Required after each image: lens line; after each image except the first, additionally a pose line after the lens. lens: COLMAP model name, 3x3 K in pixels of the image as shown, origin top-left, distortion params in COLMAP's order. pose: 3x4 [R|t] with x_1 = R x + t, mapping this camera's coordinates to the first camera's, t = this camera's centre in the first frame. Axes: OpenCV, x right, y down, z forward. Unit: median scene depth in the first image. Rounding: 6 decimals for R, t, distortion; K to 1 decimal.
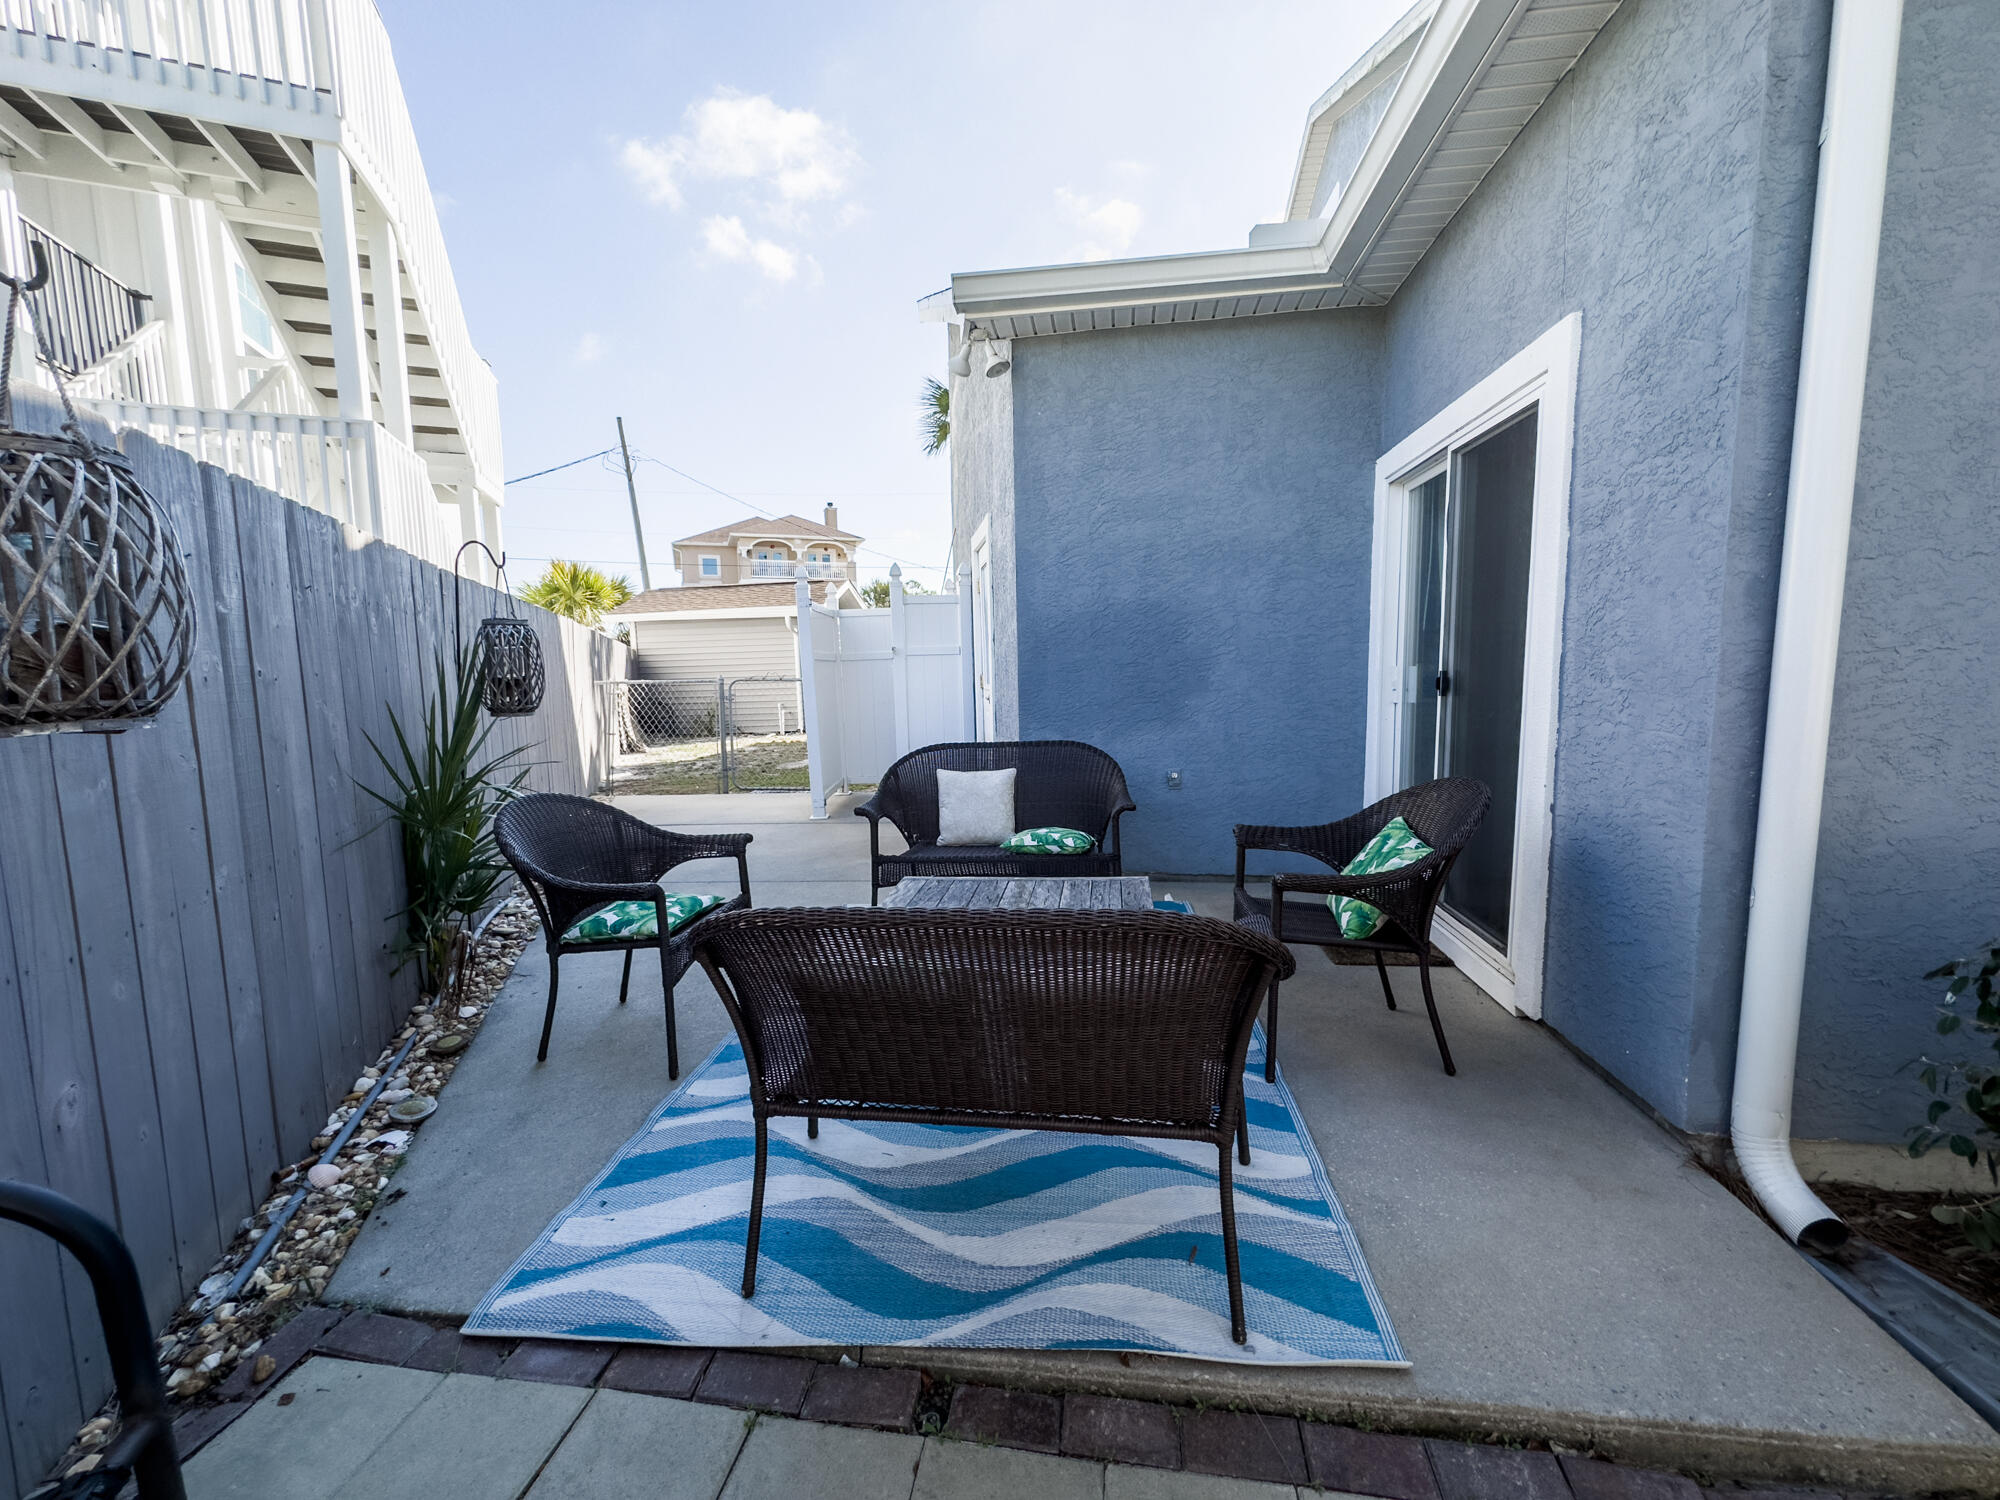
lens RADIAL K [[794.8, 0, 994.4], [0, 794.8, 752.1], [0, 0, 1]] dist [-0.001876, 0.000554]
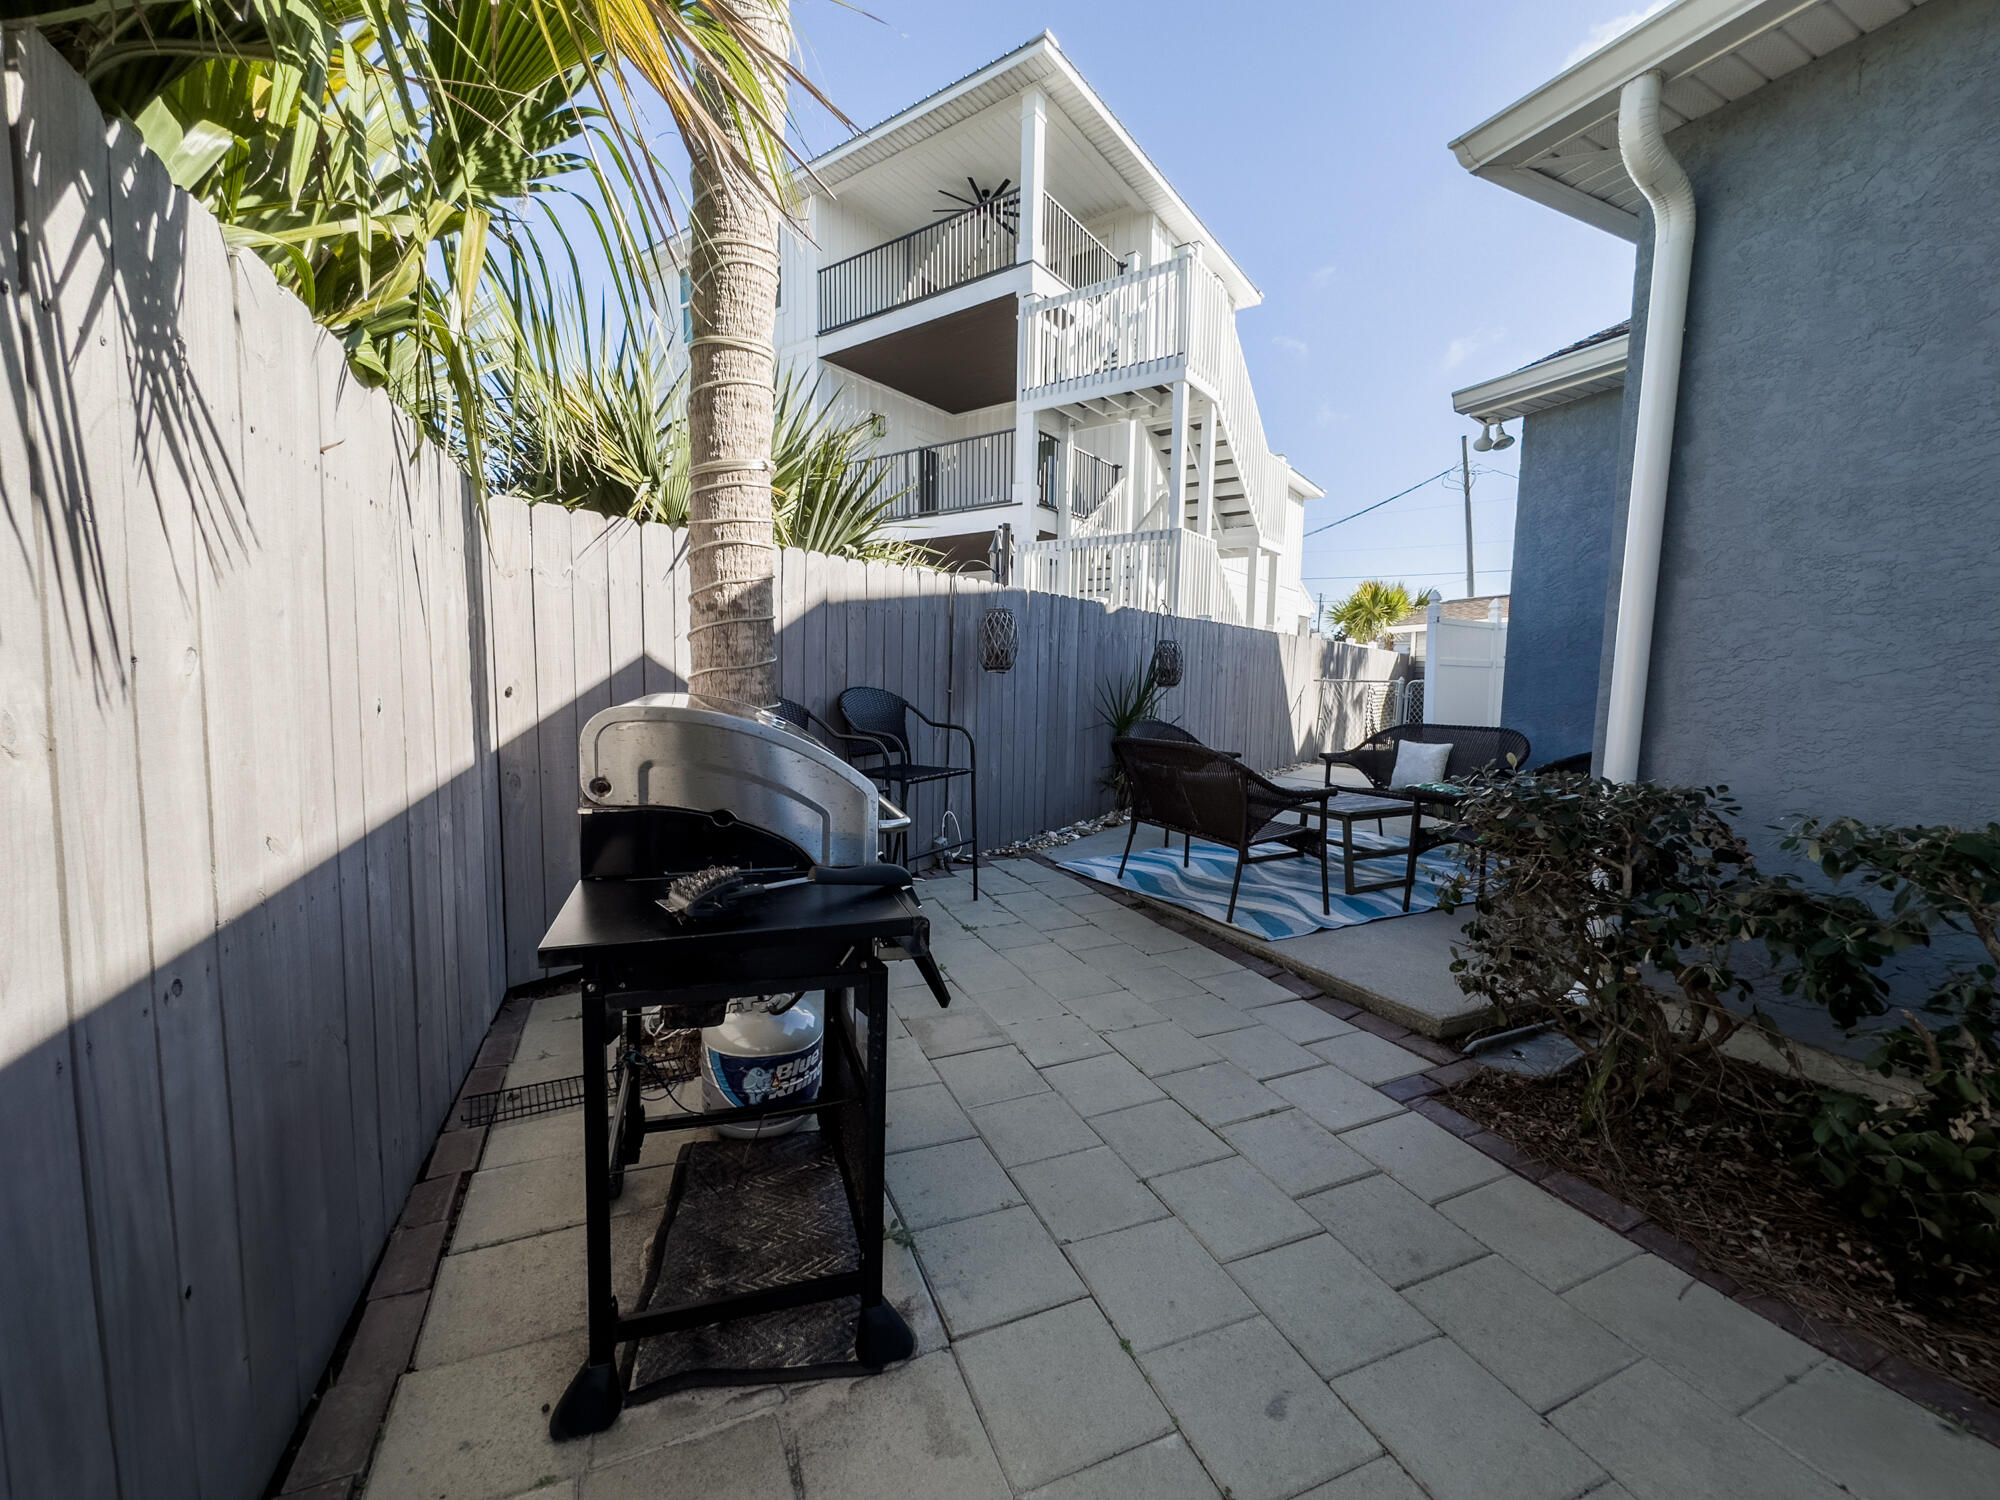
lens RADIAL K [[794.8, 0, 1006.6], [0, 794.8, 753.0], [0, 0, 1]] dist [-0.001876, 0.000554]
pose [[0.548213, 0.107596, -0.829389, 0.911004], [-0.113066, 0.992120, 0.053972, 0.060617], [0.828661, 0.064188, 0.556059, -0.490944]]
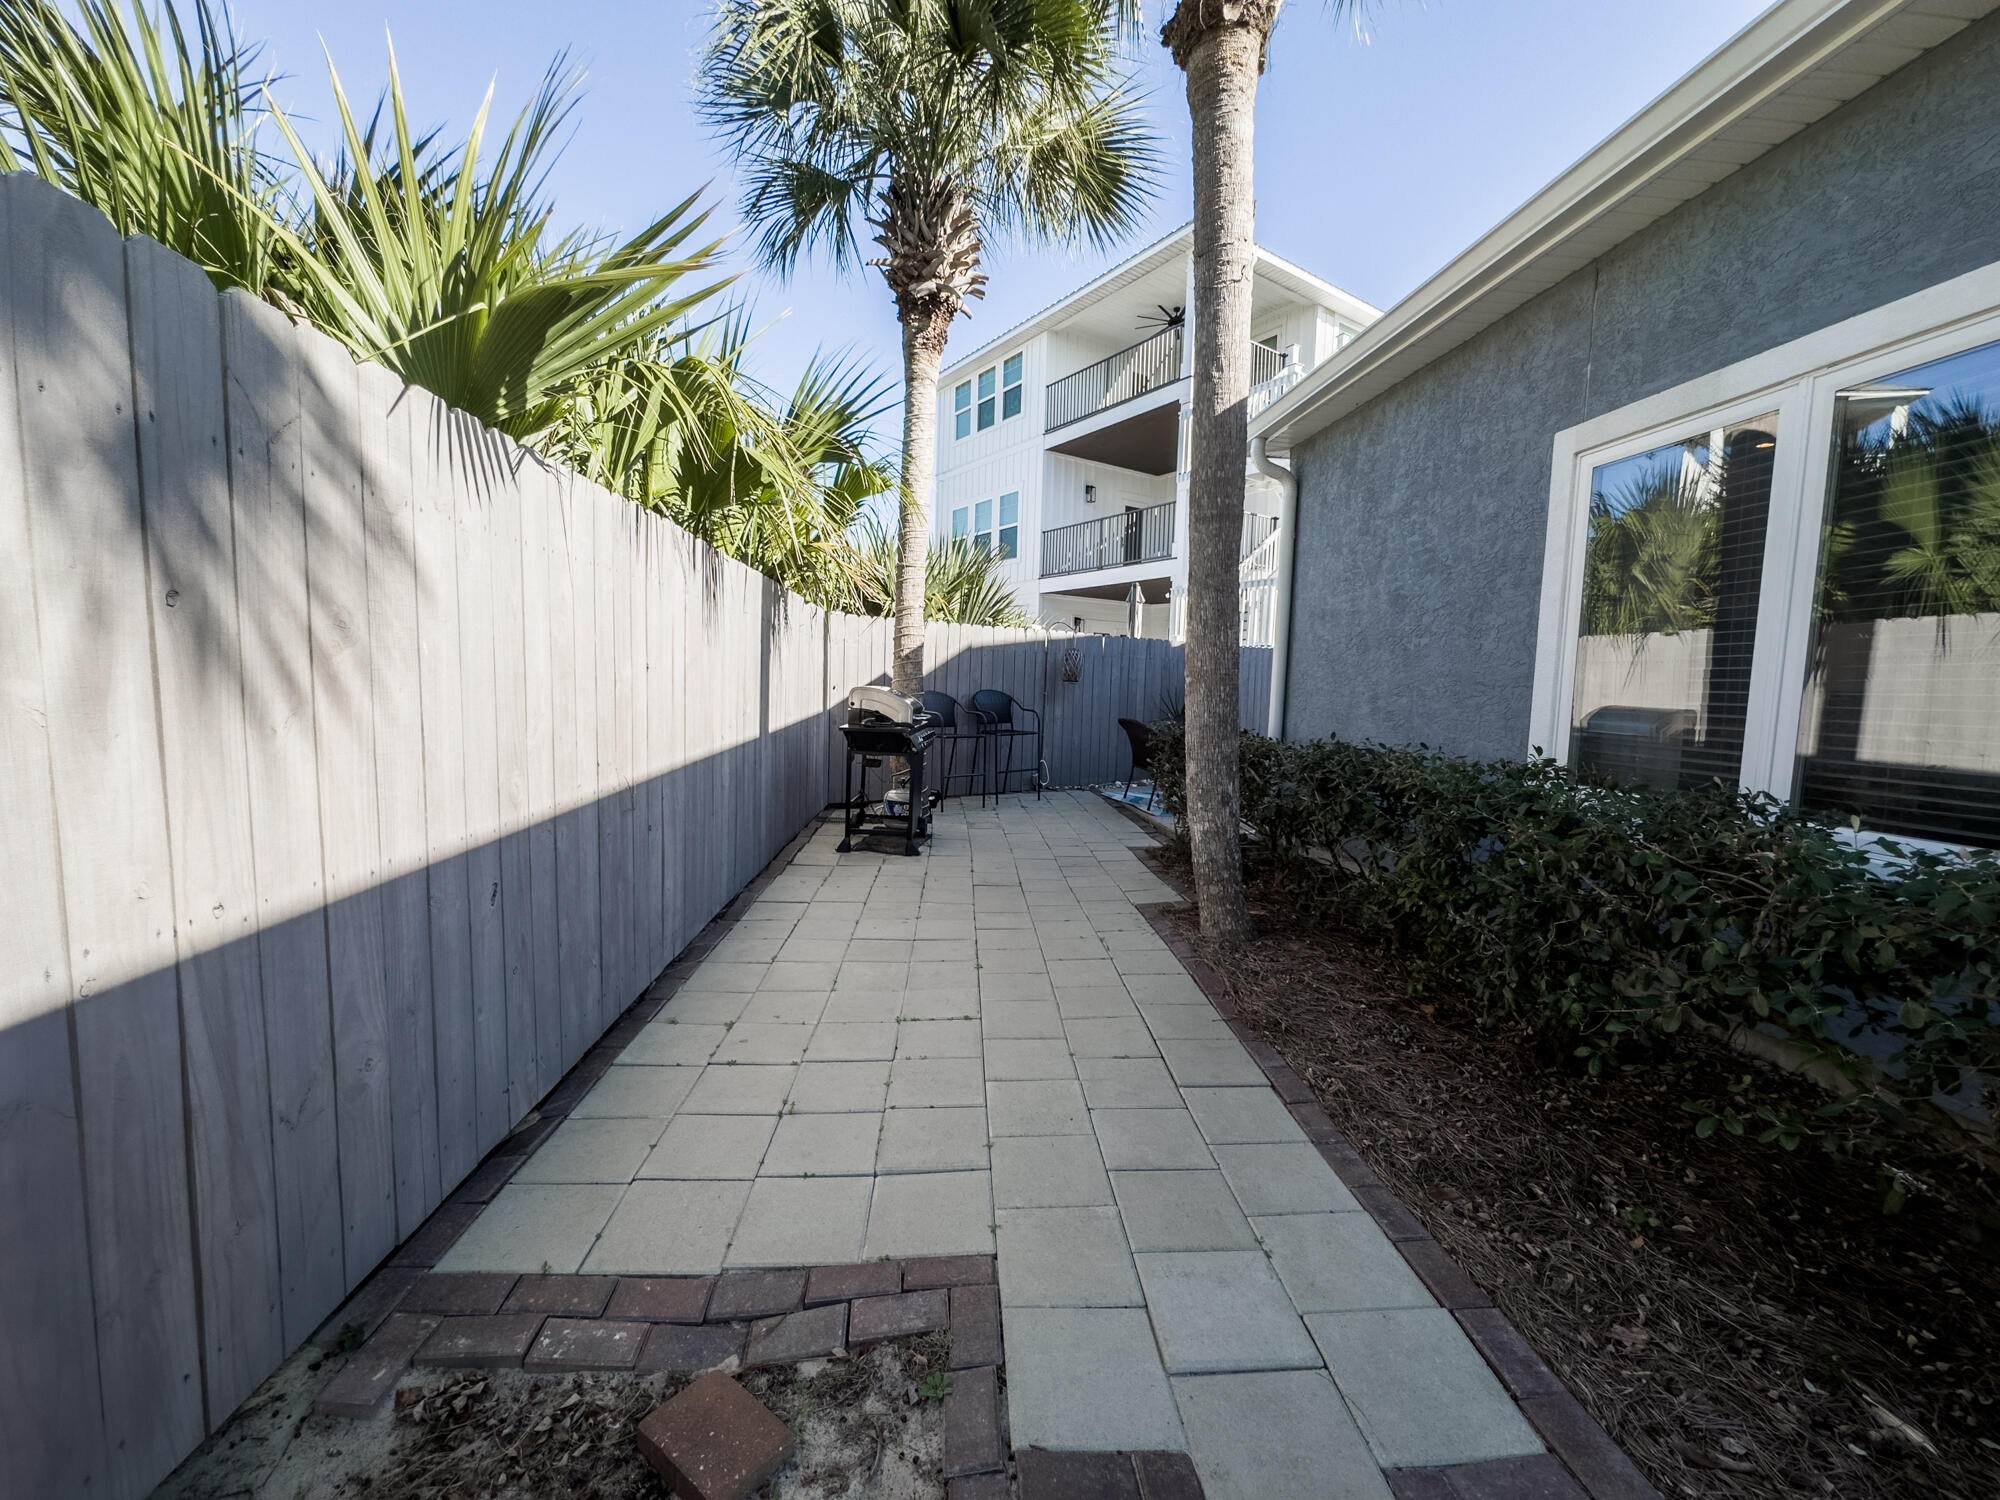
lens RADIAL K [[794.8, 0, 1003.3], [0, 794.8, 751.2], [0, 0, 1]] dist [-0.001876, 0.000554]
pose [[0.237484, 0.105377, -0.965659, 2.253200], [-0.136579, 0.987846, 0.074209, 0.048391], [0.961742, 0.114265, 0.248990, -0.544675]]
